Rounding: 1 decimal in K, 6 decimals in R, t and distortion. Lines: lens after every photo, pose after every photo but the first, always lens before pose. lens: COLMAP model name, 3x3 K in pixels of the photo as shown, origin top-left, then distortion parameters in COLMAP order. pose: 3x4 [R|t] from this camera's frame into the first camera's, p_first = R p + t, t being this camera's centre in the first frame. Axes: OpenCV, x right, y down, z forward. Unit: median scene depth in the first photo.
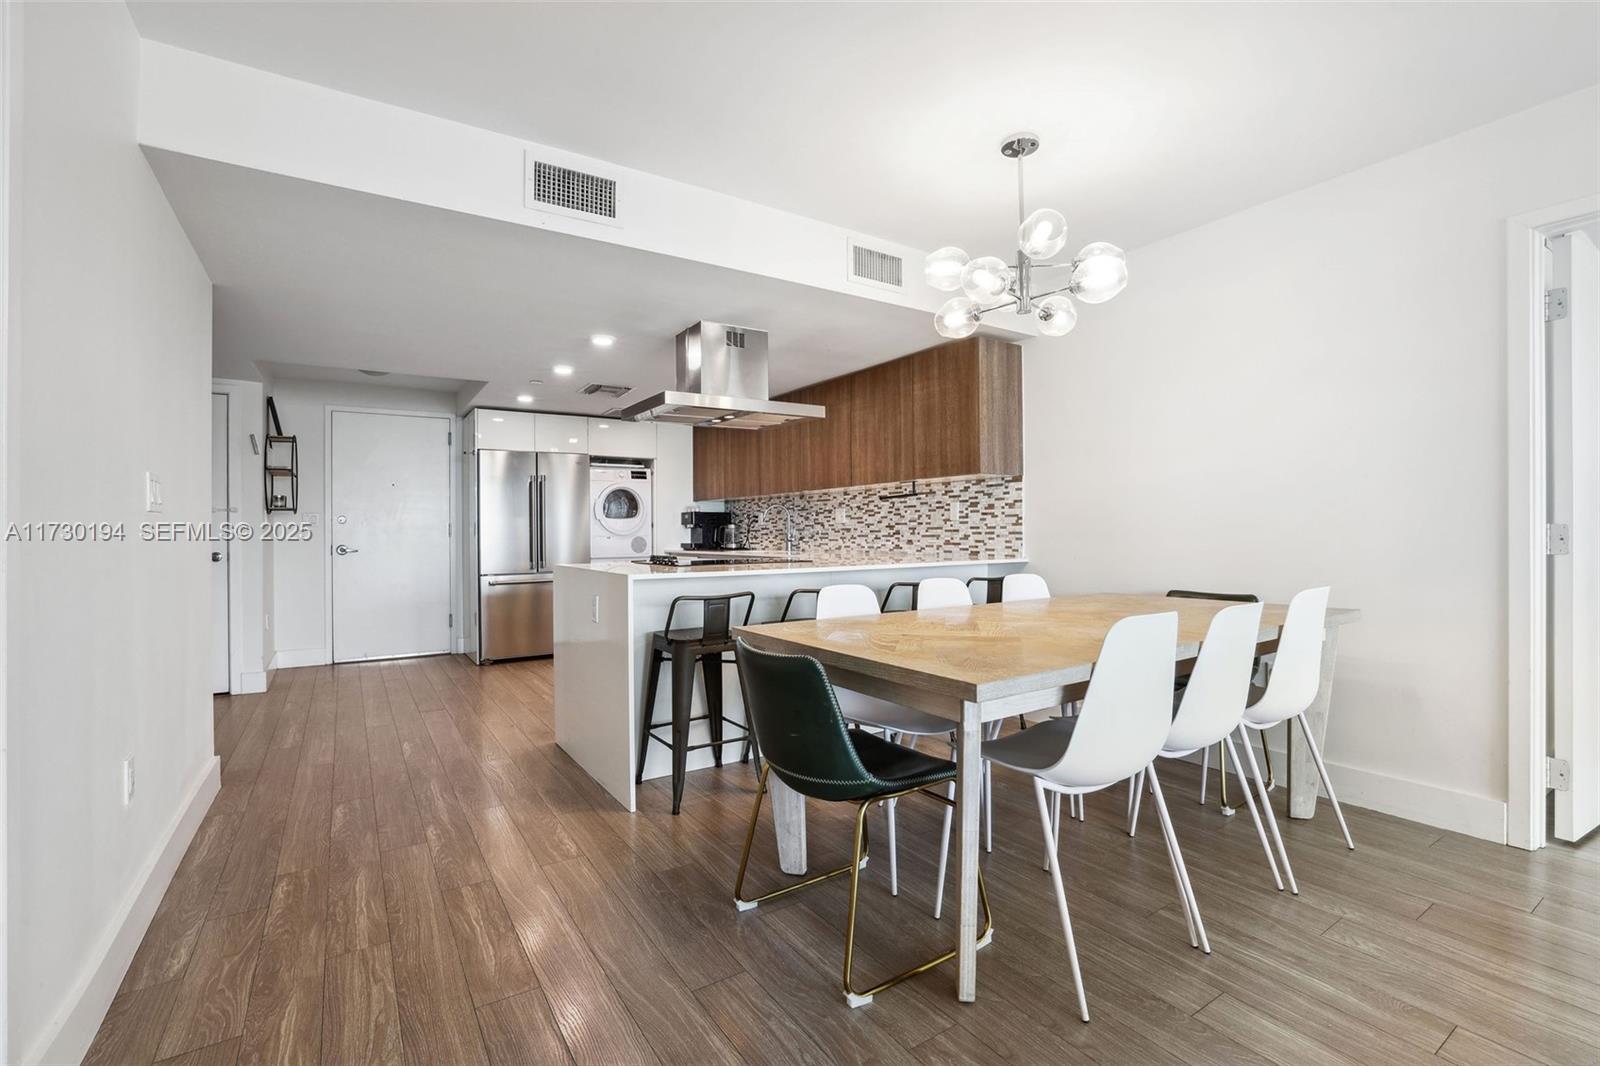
lens RADIAL K [[711.5, 0, 816.0], [0, 711.5, 526.6], [0, 0, 1]] dist [-0.063686, 0.022299]
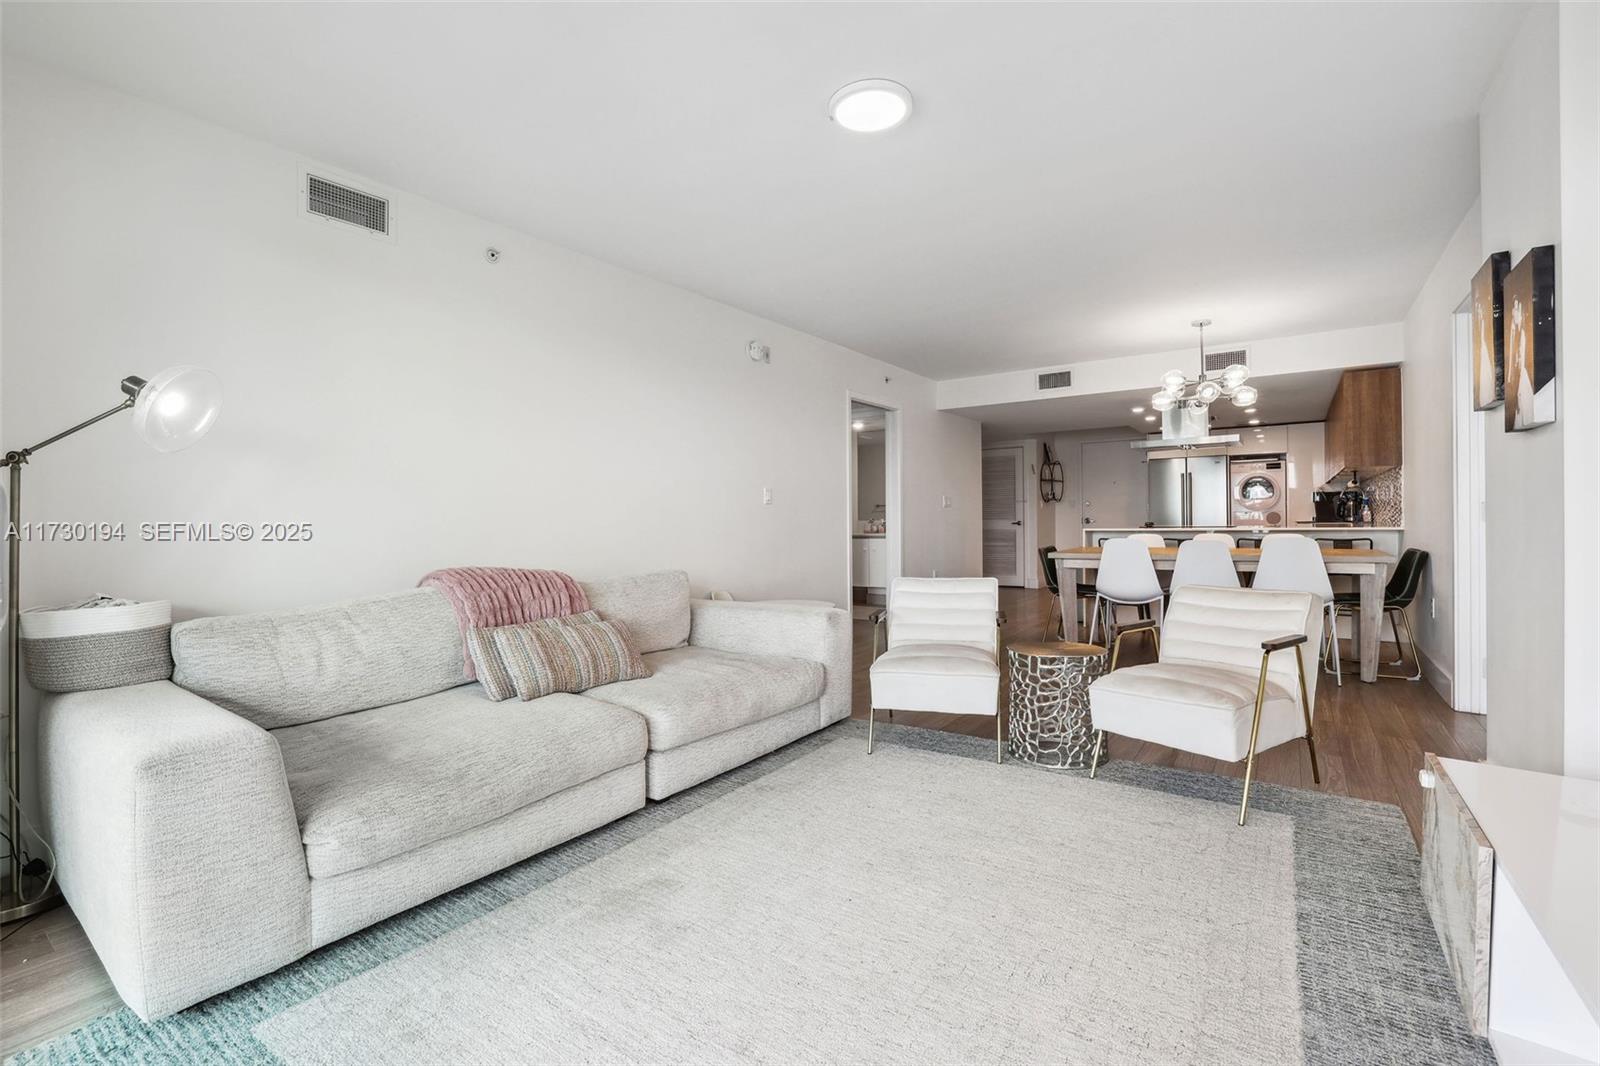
lens RADIAL K [[688.4, 0, 778.7], [0, 688.4, 529.5], [0, 0, 1]] dist [-0.013695, -0.000050]
pose [[0.335377, 0.019827, -0.941875, 0.840819], [0.018333, 0.999452, 0.027567, -0.006627], [0.941905, -0.026513, 0.334830, -0.411664]]
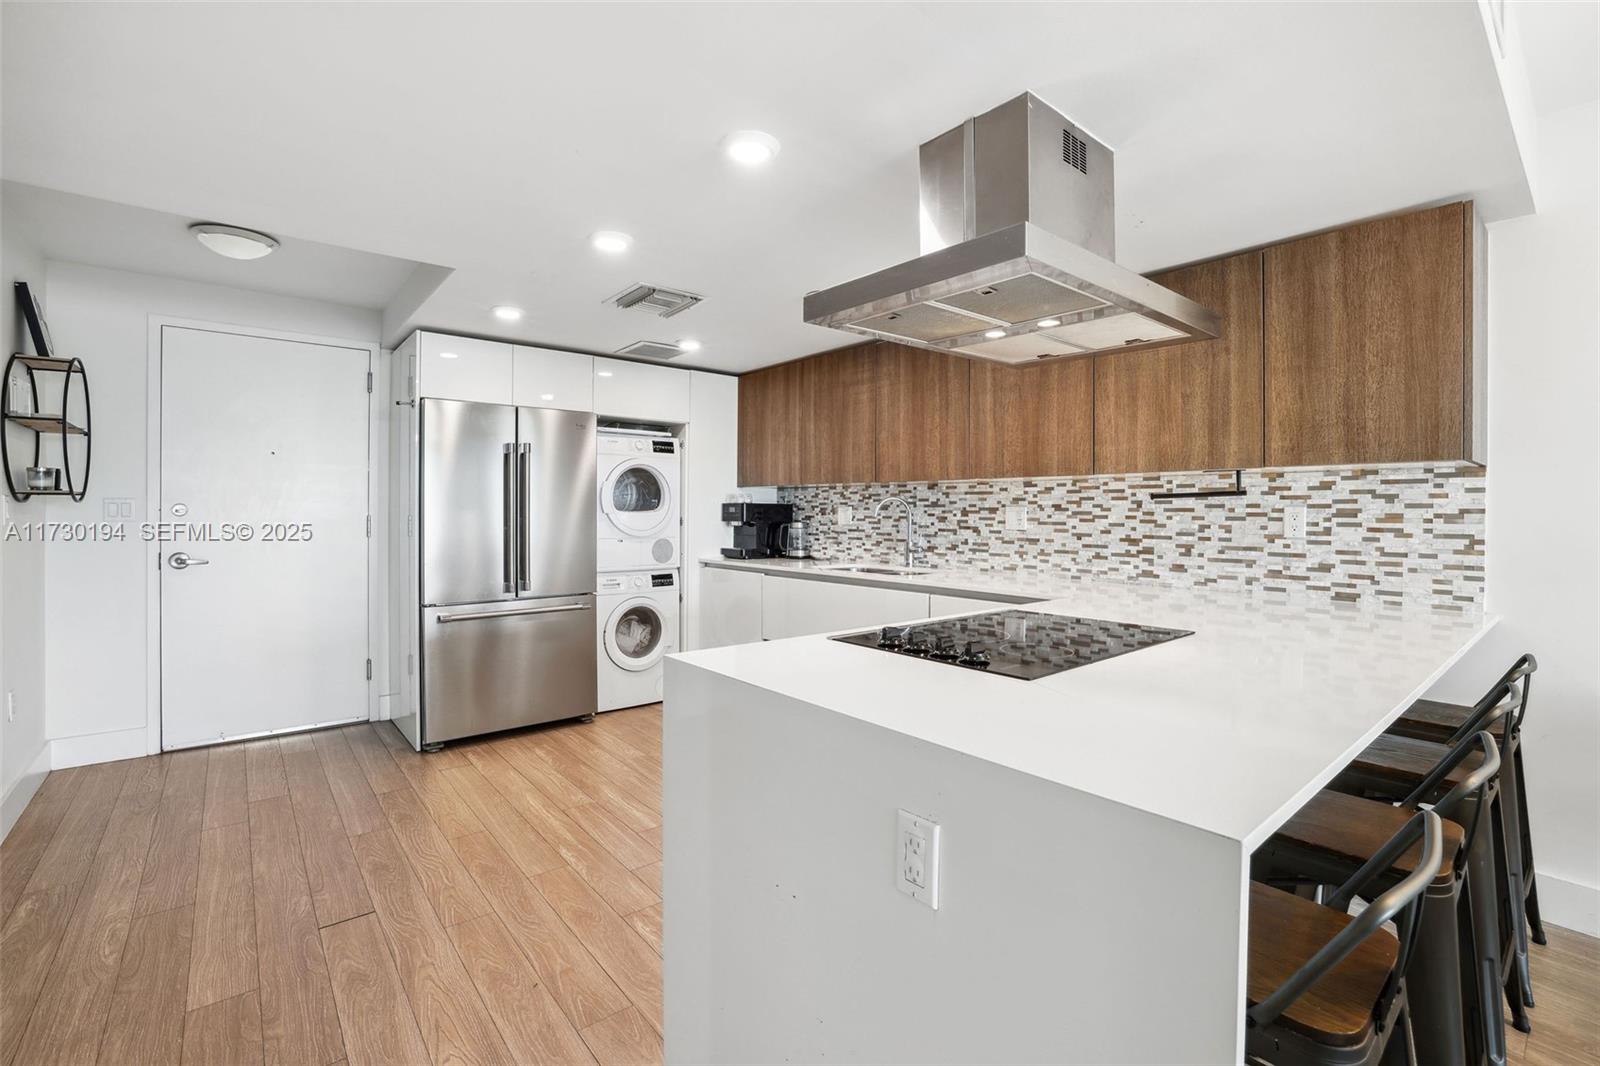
lens RADIAL K [[717.2, 0, 797.2], [0, 717.2, 511.8], [0, 0, 1]] dist [-0.051678, 0.021987]
pose [[0.995769, 0.016107, 0.090468, -0.233500], [-0.017015, 0.999812, 0.009265, -0.024902], [-0.090302, -0.010765, 0.995856, 0.395109]]
